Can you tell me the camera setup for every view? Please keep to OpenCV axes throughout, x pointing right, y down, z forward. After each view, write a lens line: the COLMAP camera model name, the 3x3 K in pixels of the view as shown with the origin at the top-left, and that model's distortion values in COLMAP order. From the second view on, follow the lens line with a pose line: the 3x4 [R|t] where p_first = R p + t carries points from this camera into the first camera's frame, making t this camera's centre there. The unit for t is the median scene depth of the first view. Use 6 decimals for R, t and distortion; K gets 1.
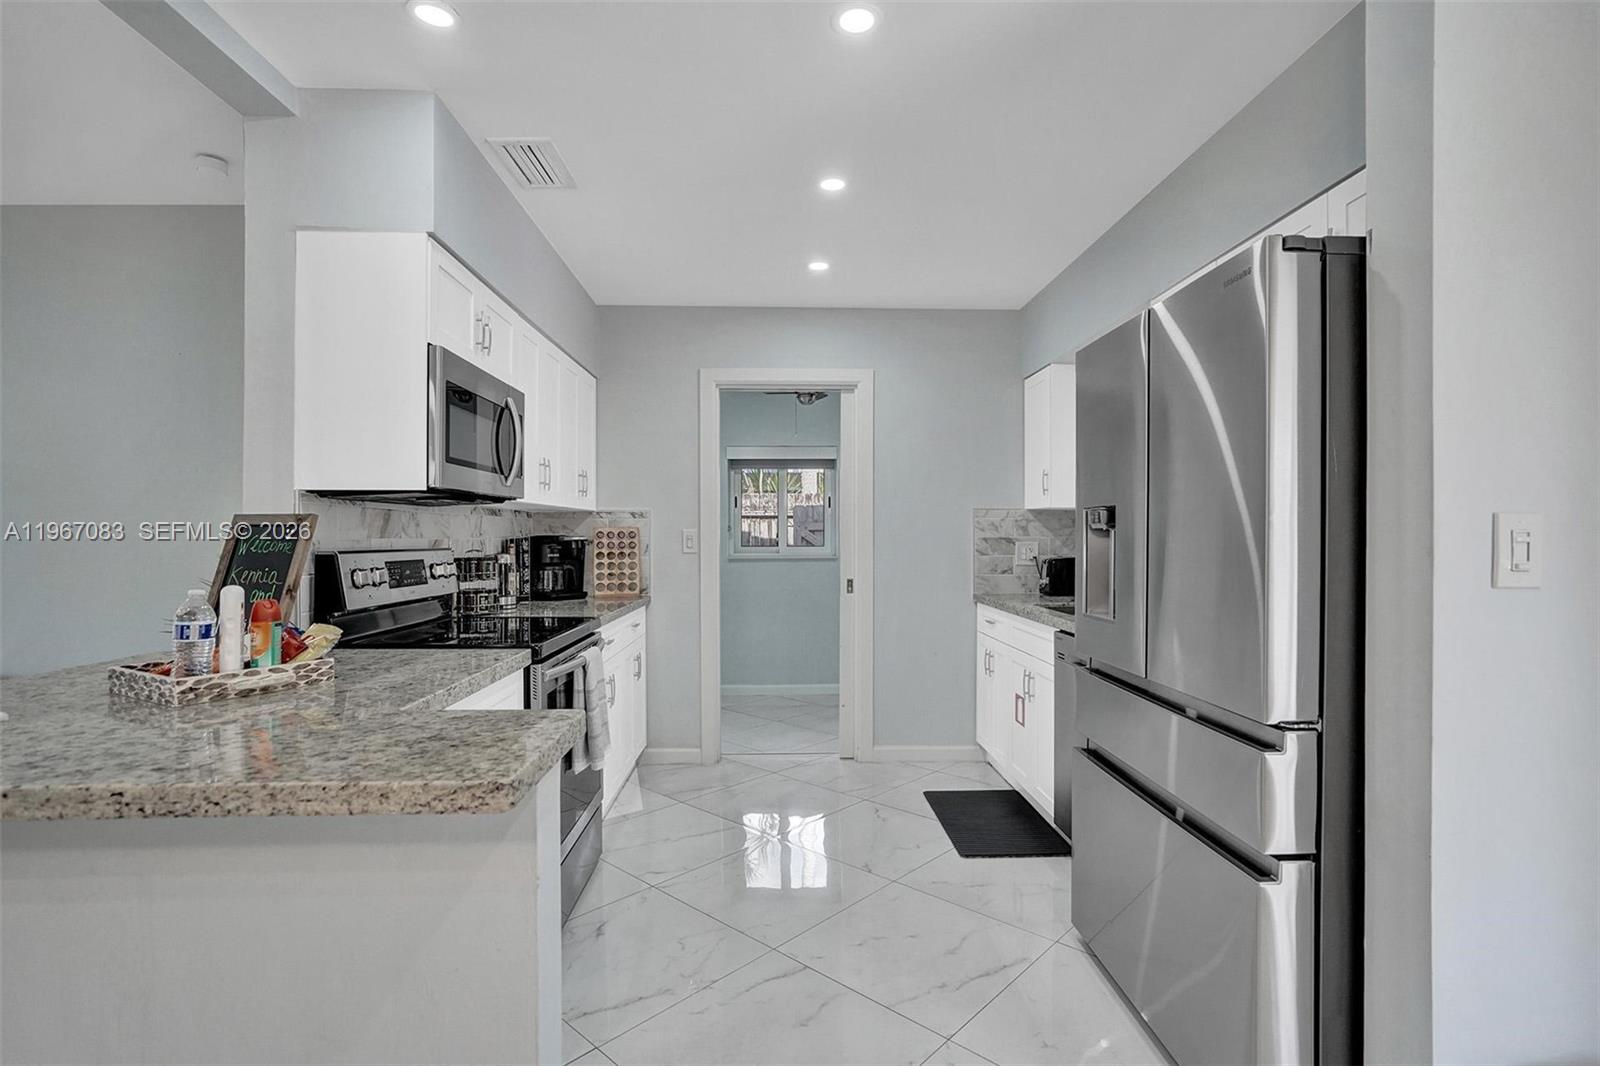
lens RADIAL K [[764.4, 0, 803.9], [0, 764.4, 535.8], [0, 0, 1]] dist [-0.028037, 0.008483]
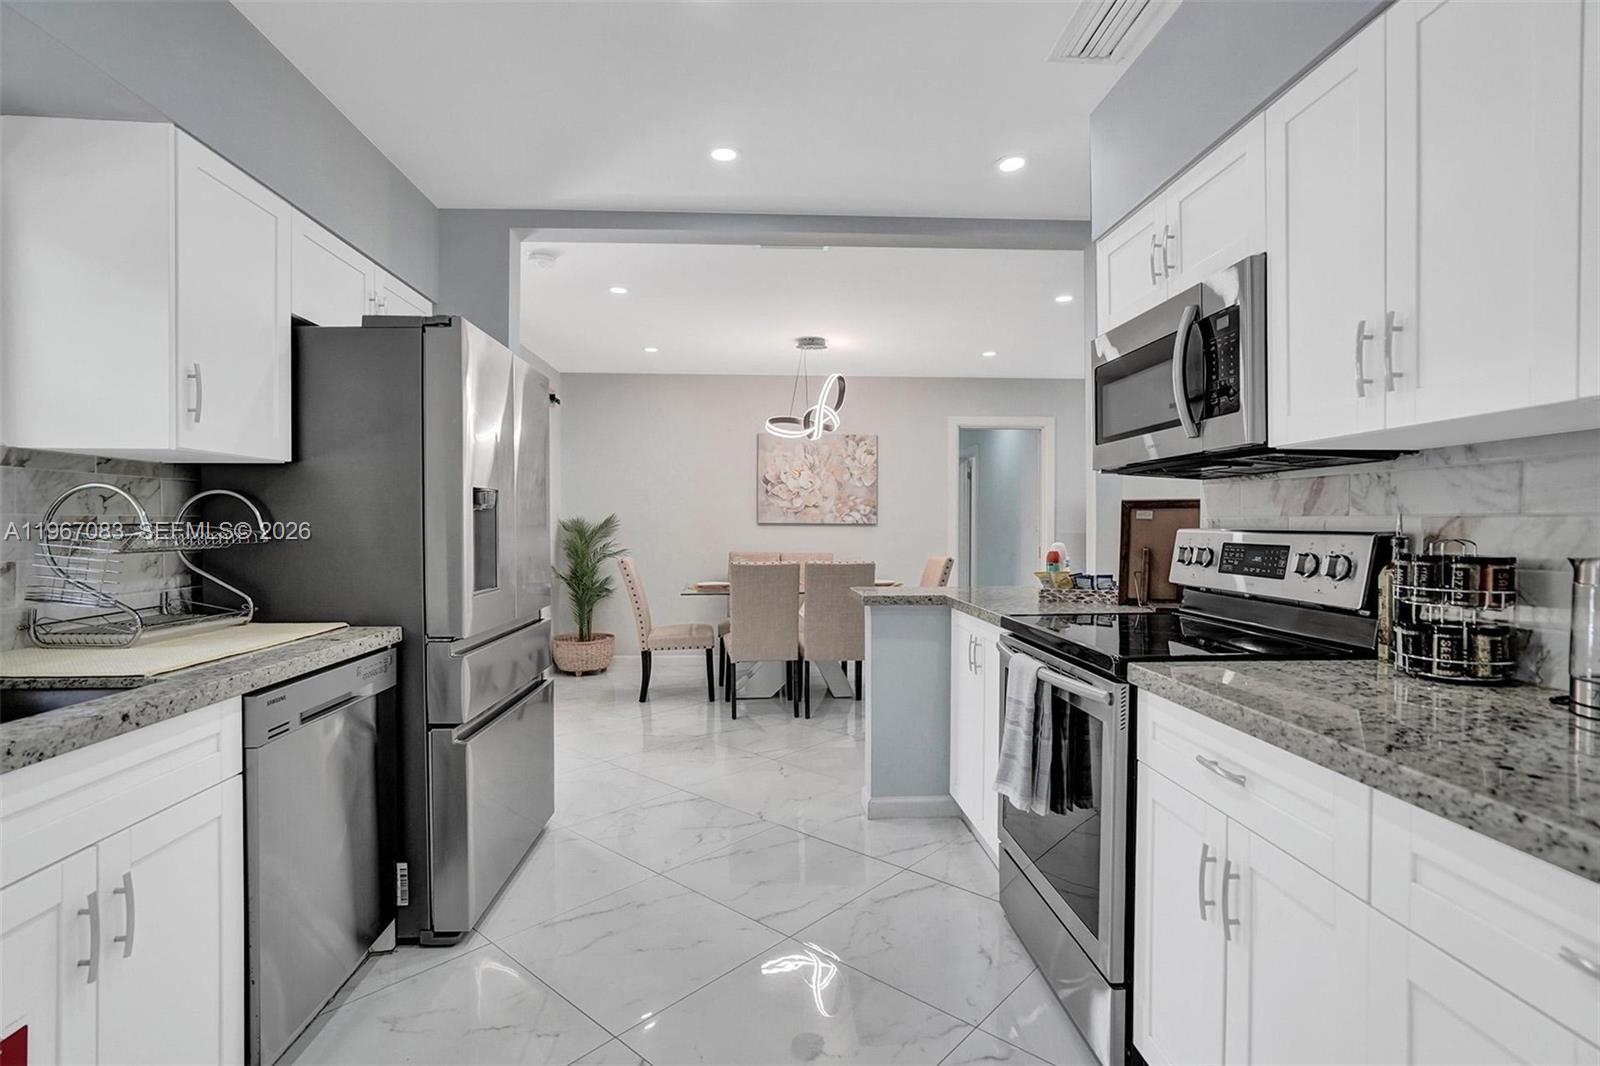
lens RADIAL K [[764.4, 0, 799.7], [0, 764.4, 529.8], [0, 0, 1]] dist [-0.028037, 0.008483]
pose [[-0.999485, 0.006120, -0.031499, -0.013464], [0.005925, 0.999963, 0.006269, 0.009183], [0.031536, 0.006079, -0.999484, 1.063768]]
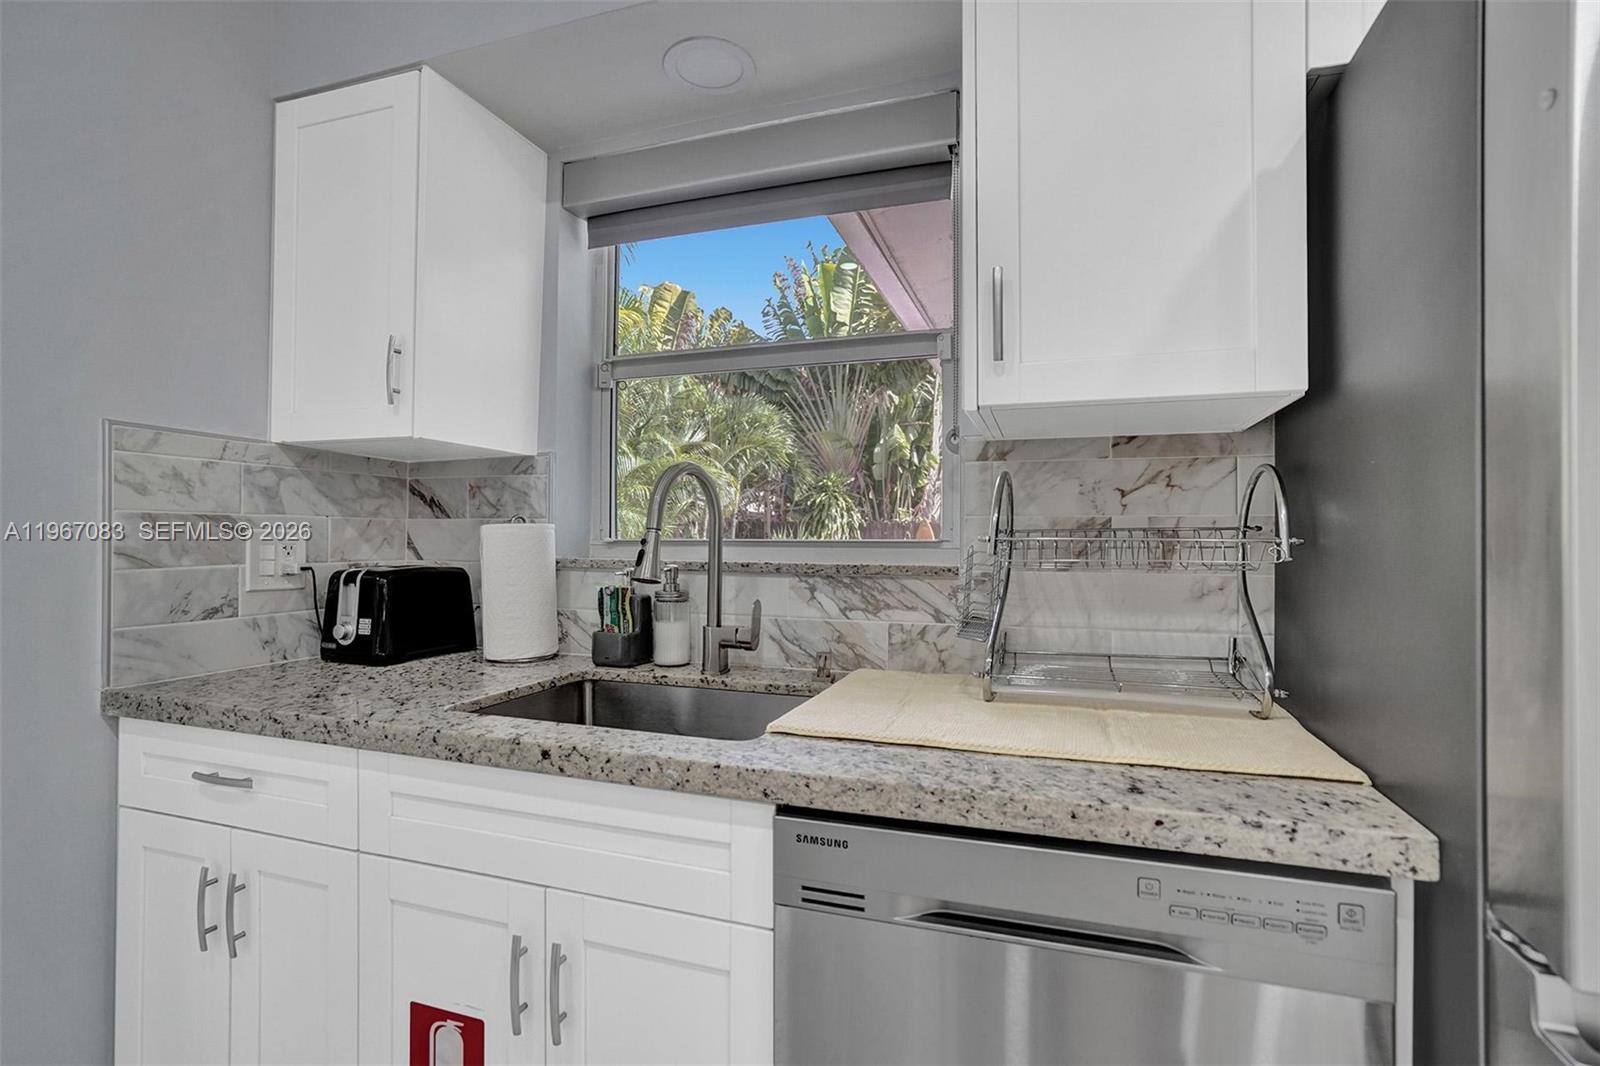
lens RADIAL K [[764.4, 0, 805.2], [0, 764.4, 534.6], [0, 0, 1]] dist [-0.028037, 0.008483]
pose [[0.358175, 0.012552, 0.933570, 0.036777], [-0.007414, 0.999916, -0.010599, 0.013025], [-0.933625, -0.003125, 0.358238, 0.621281]]
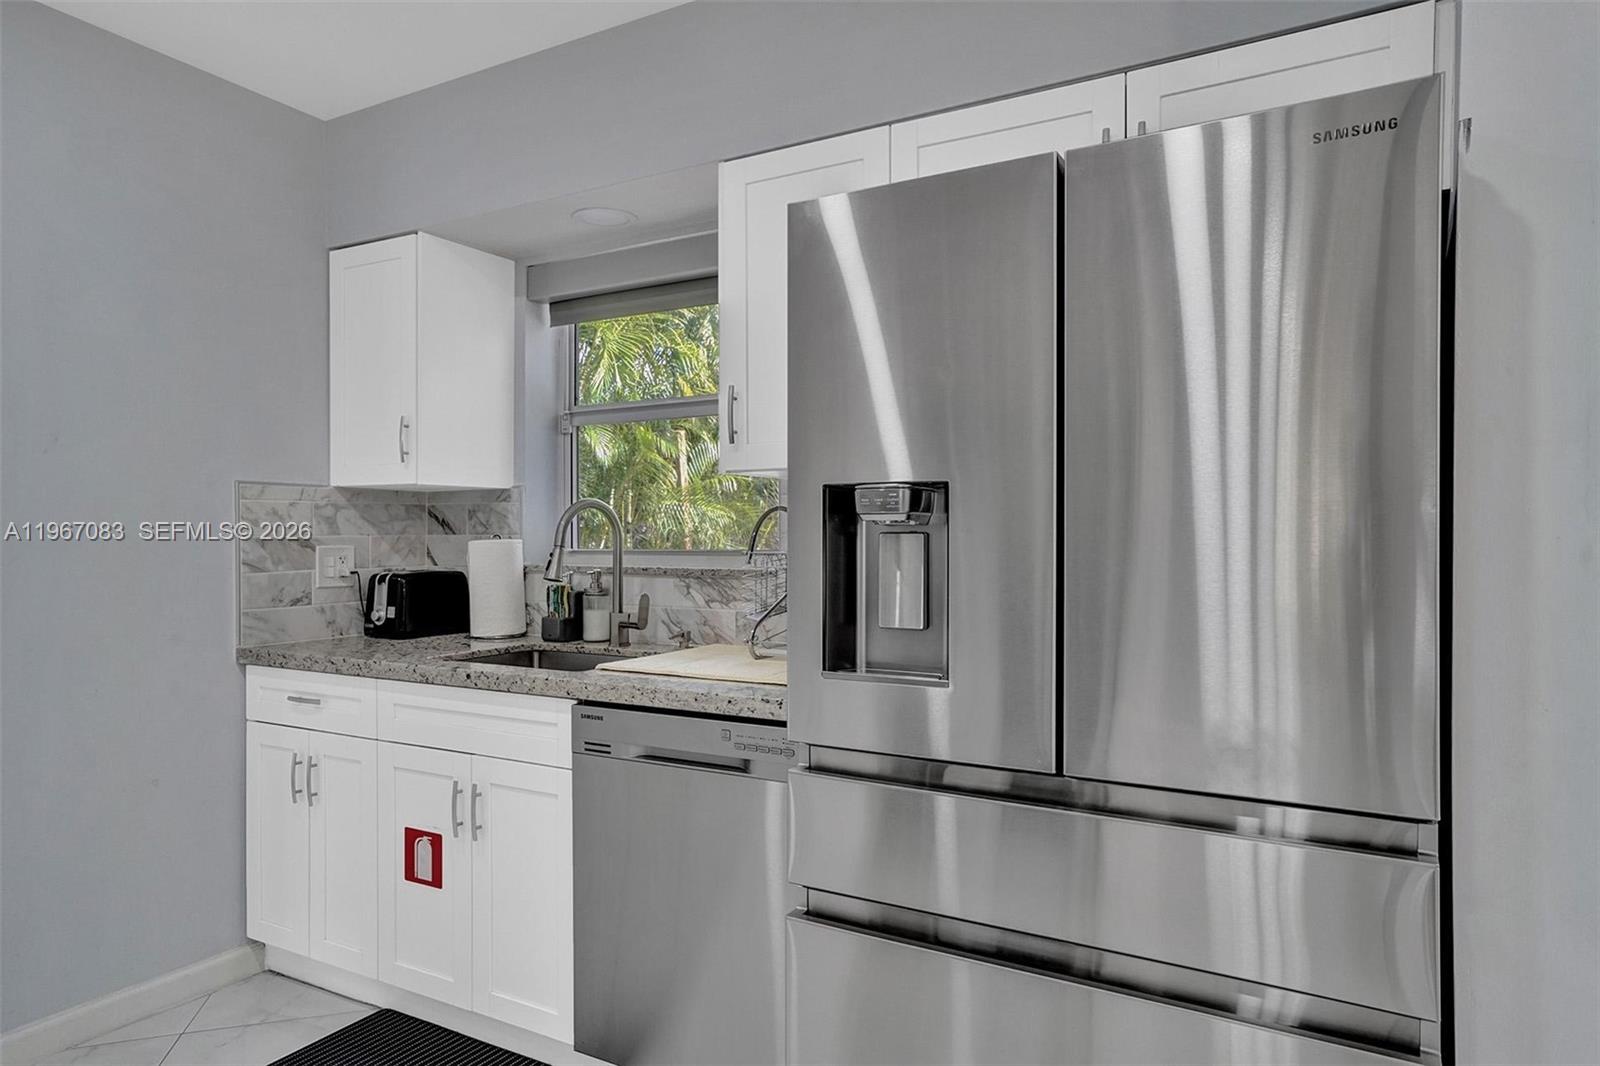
lens RADIAL K [[980.8, 0, 801.3], [0, 980.8, 534.7], [0, 0, 1]] dist [-0.005646, -0.005562]
pose [[0.521196, 0.000920, 0.853437, -0.136838], [0.000473, 0.999999, -0.001366, 0.001559], [-0.853437, 0.001116, 0.521195, 0.342482]]
